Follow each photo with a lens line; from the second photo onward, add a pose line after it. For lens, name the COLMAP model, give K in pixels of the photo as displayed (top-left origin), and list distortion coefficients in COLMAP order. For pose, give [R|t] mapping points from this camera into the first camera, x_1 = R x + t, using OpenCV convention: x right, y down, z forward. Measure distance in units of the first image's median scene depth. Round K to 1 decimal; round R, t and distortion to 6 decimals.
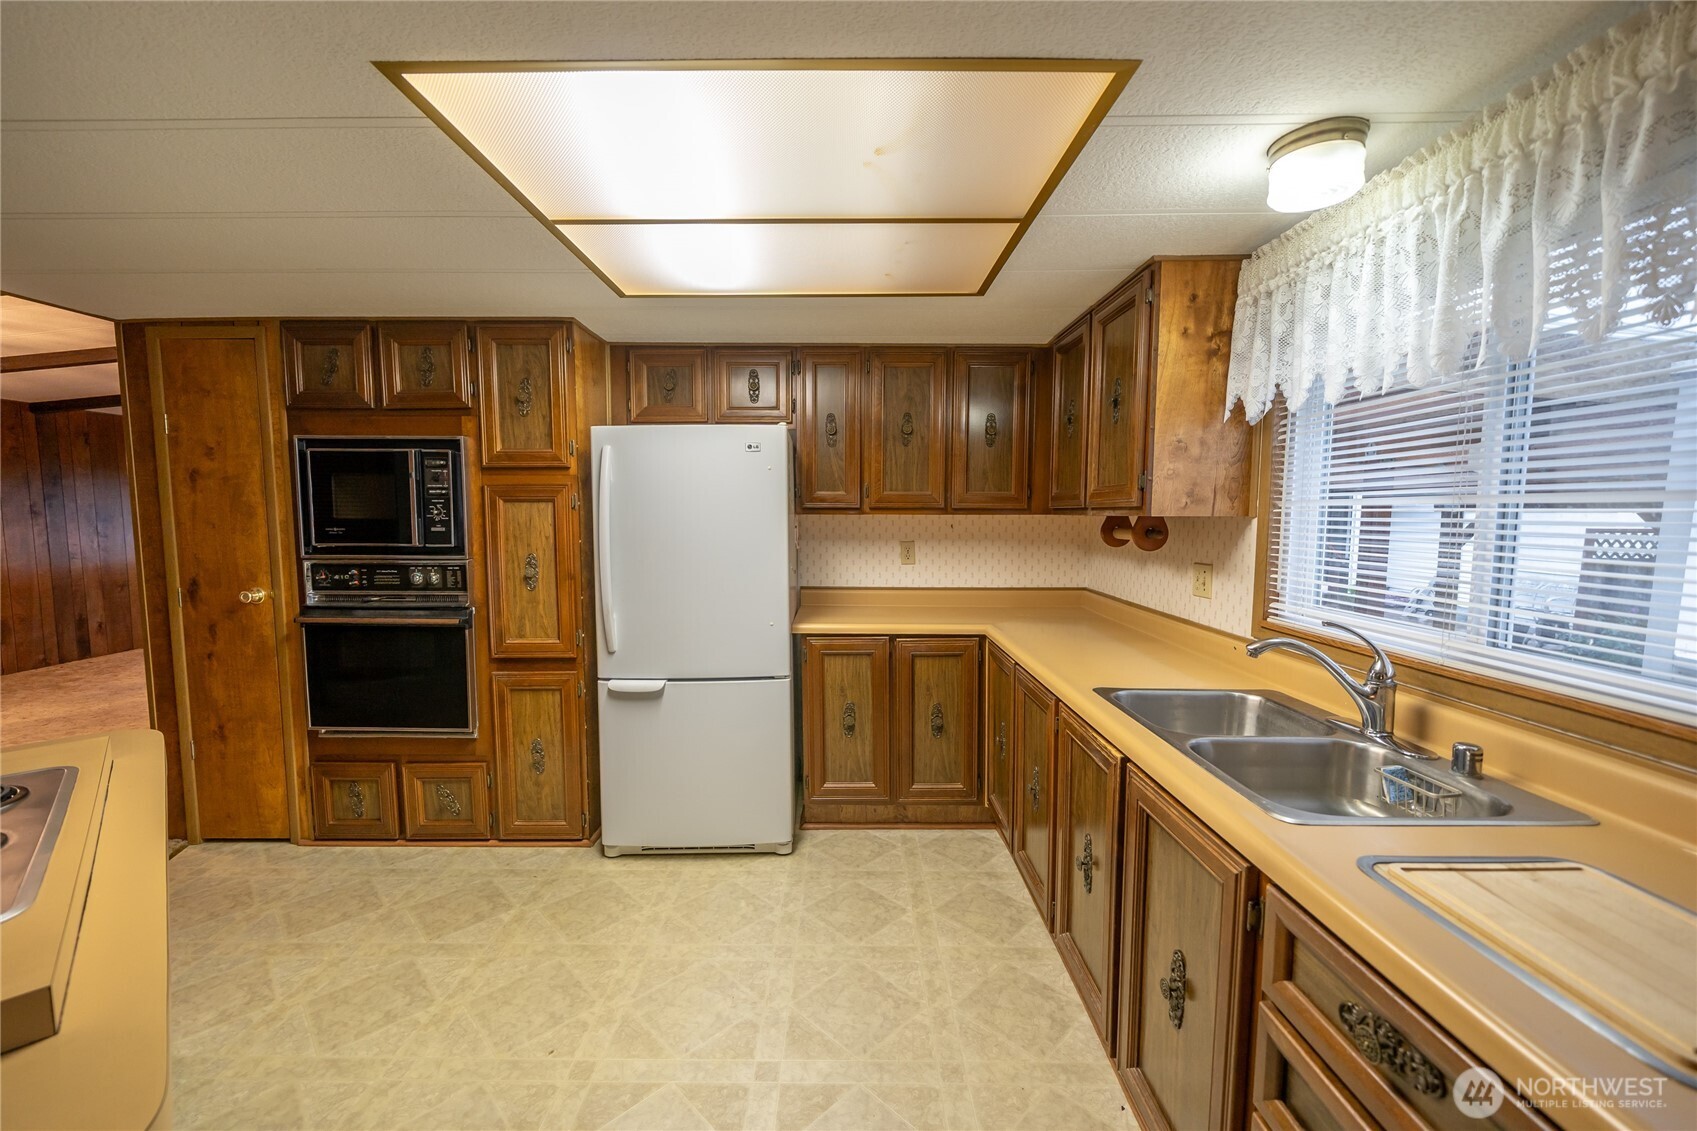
lens RADIAL K [[704.7, 0, 847.4], [0, 704.7, 568.9], [0, 0, 1]] dist [-0.004486, 0.000628]
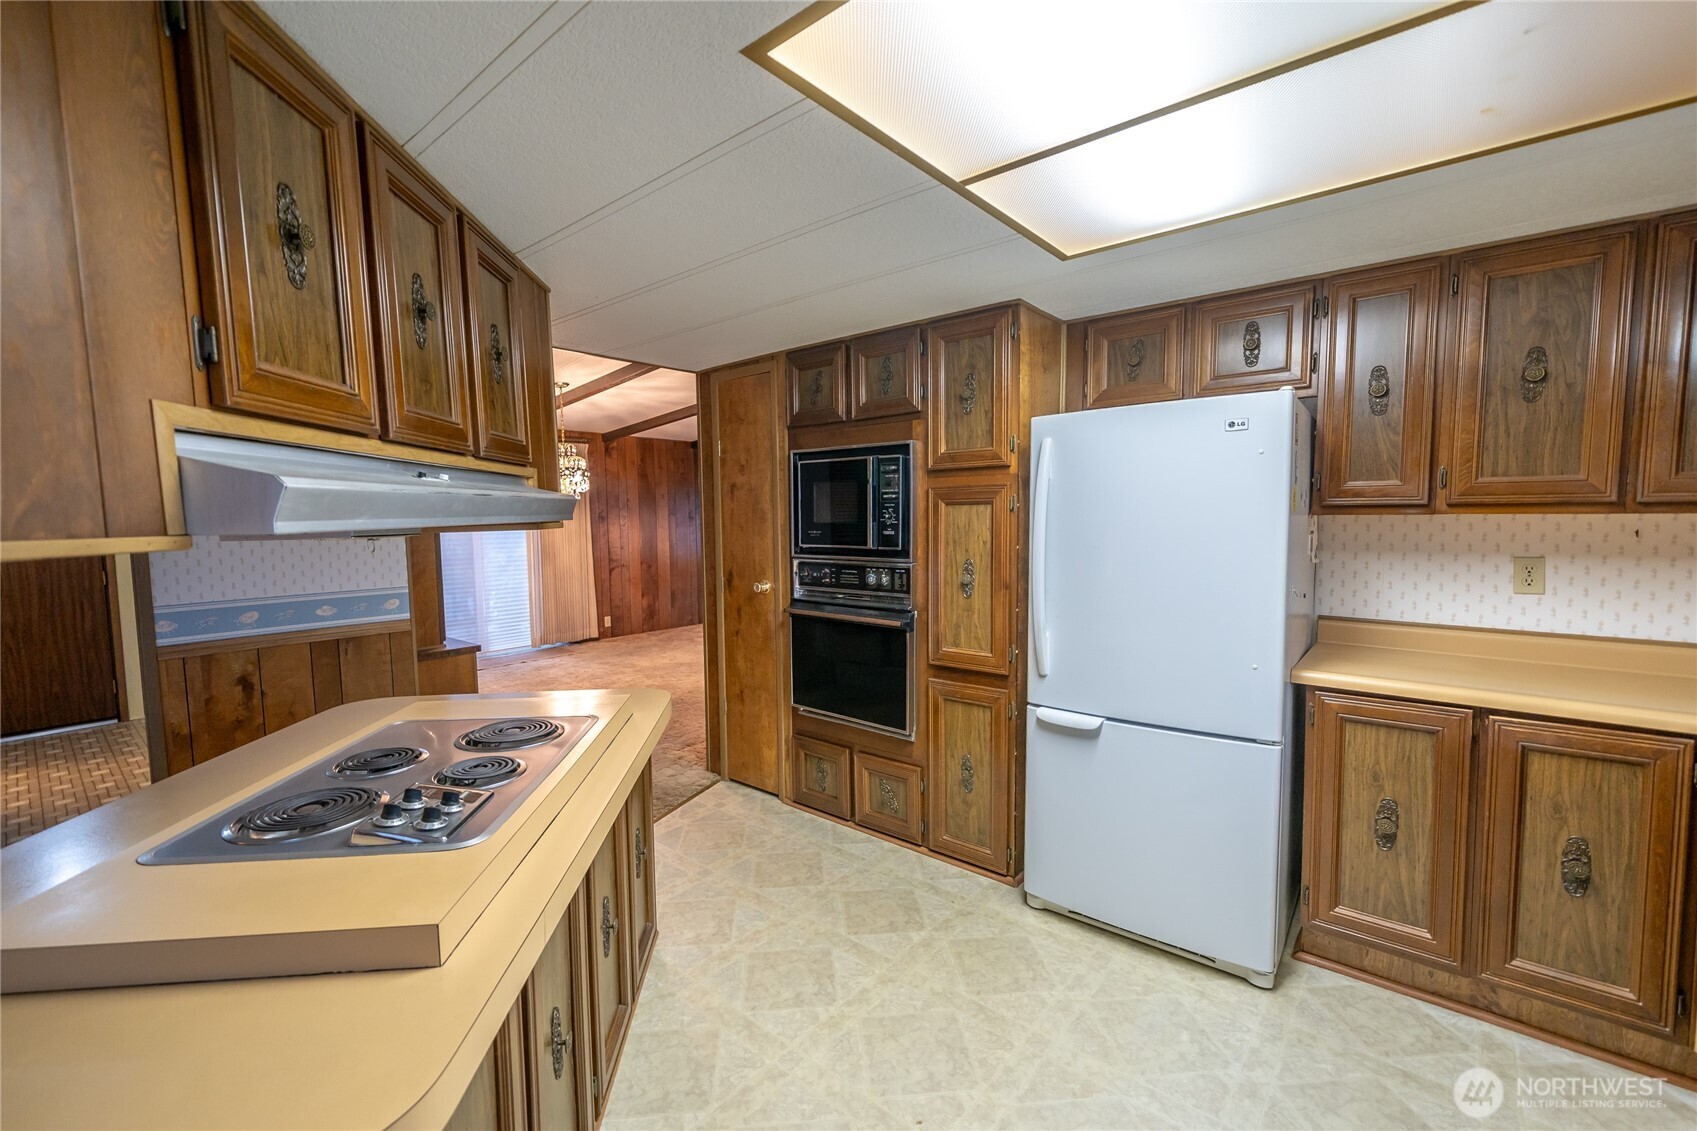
lens RADIAL K [[704.7, 0, 841.6], [0, 704.7, 568.1], [0, 0, 1]] dist [-0.004486, 0.000628]
pose [[0.756354, 0.040791, -0.652889, 0.039393], [-0.042219, 0.999017, 0.013507, -0.015297], [0.652799, 0.017349, 0.757333, 0.171302]]
